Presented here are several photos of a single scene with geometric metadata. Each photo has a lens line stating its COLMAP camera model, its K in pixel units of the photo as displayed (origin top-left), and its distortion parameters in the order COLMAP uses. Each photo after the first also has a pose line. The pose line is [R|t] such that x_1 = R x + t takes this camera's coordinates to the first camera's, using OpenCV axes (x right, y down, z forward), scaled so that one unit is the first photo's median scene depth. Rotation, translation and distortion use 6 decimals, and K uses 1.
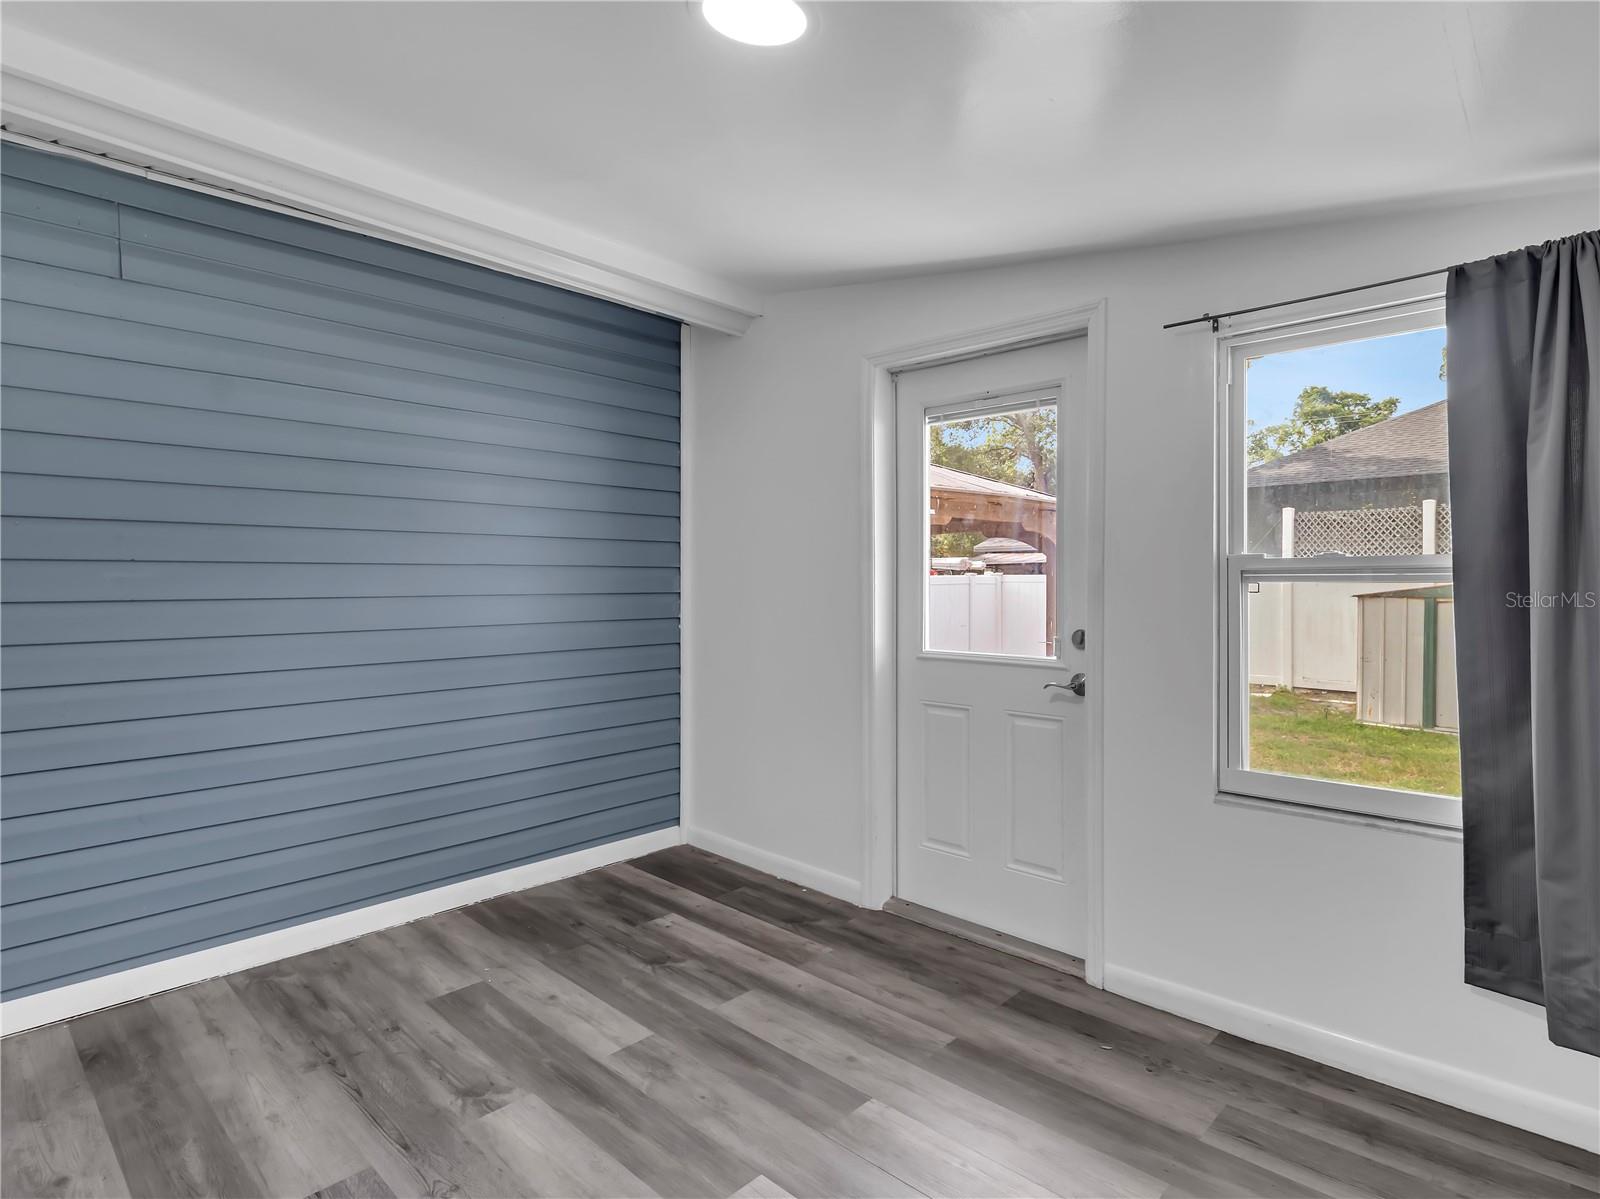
lens RADIAL K [[844.3, 0, 800.6], [0, 844.3, 603.0], [0, 0, 1]] dist [-0.000866, -0.000369]
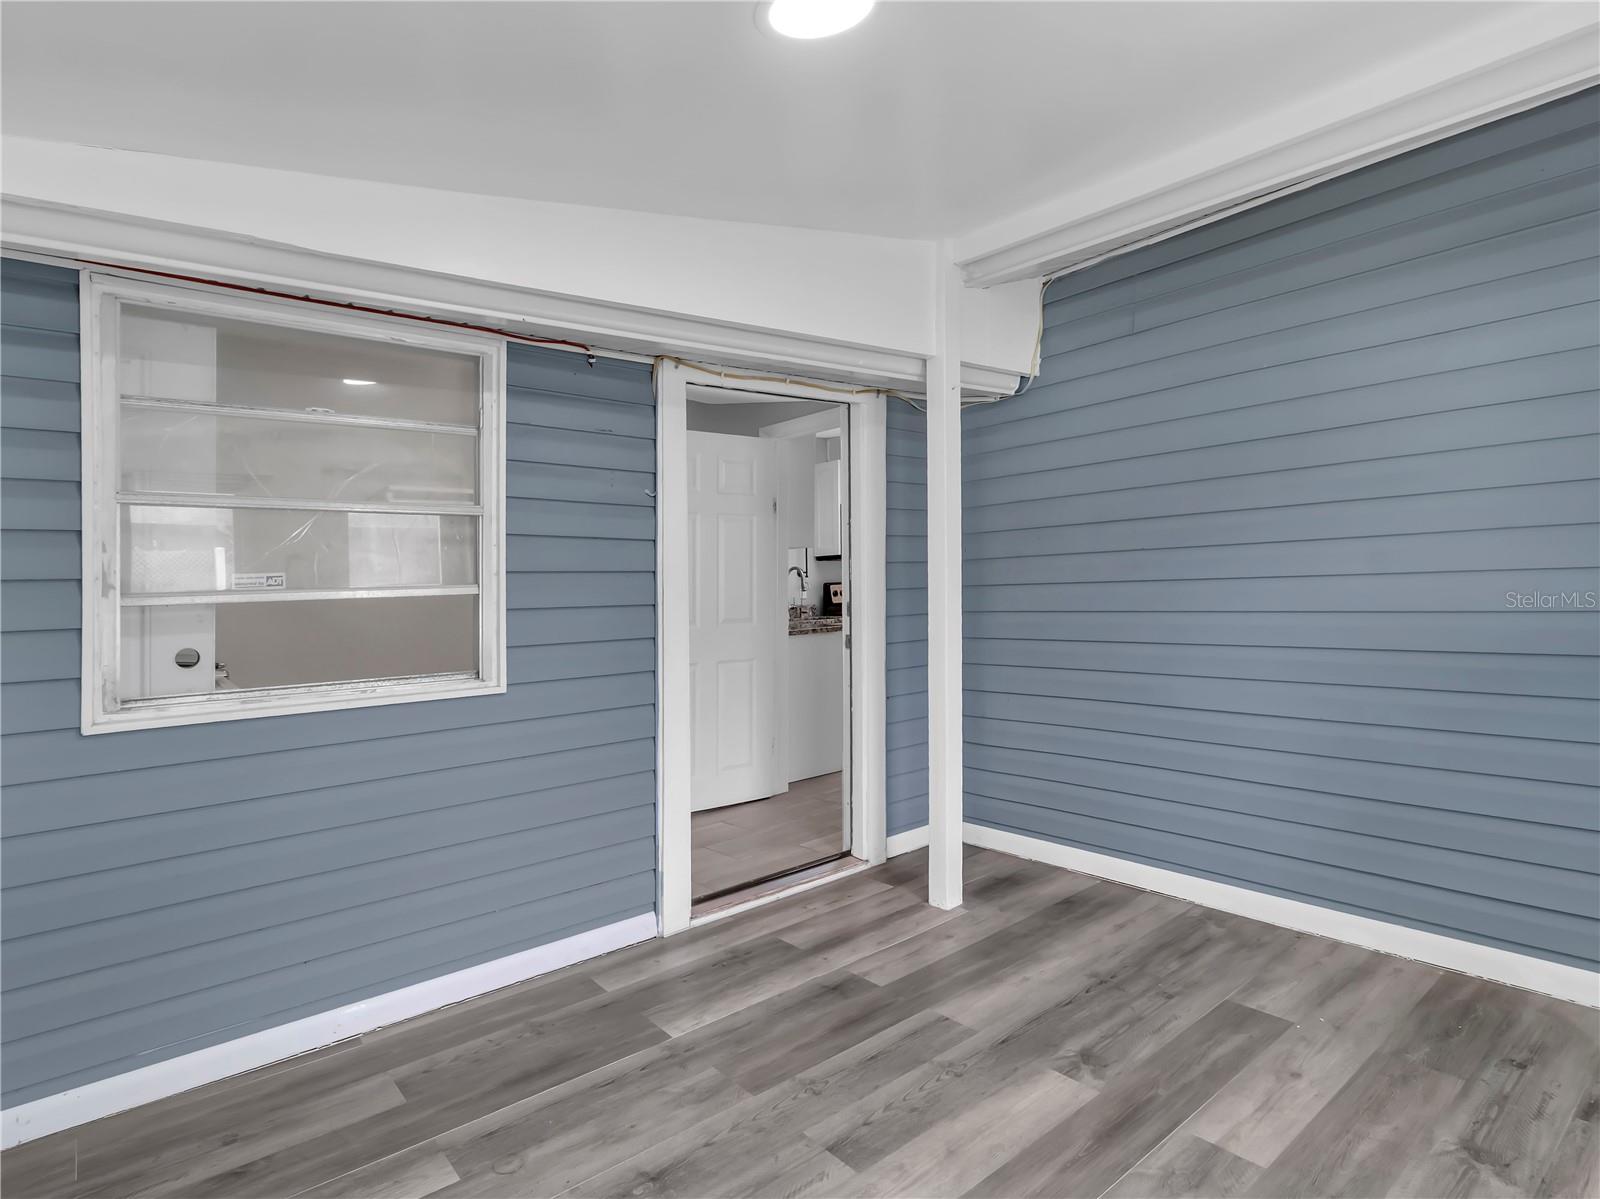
lens RADIAL K [[827.6, 0, 794.1], [0, 827.6, 597.9], [0, 0, 1]] dist [0.002215, -0.000142]
pose [[-0.092378, 0.024897, -0.995413, 0.527364], [0.013800, 0.999623, 0.023722, -0.015121], [0.995628, -0.011545, -0.092687, 0.597883]]
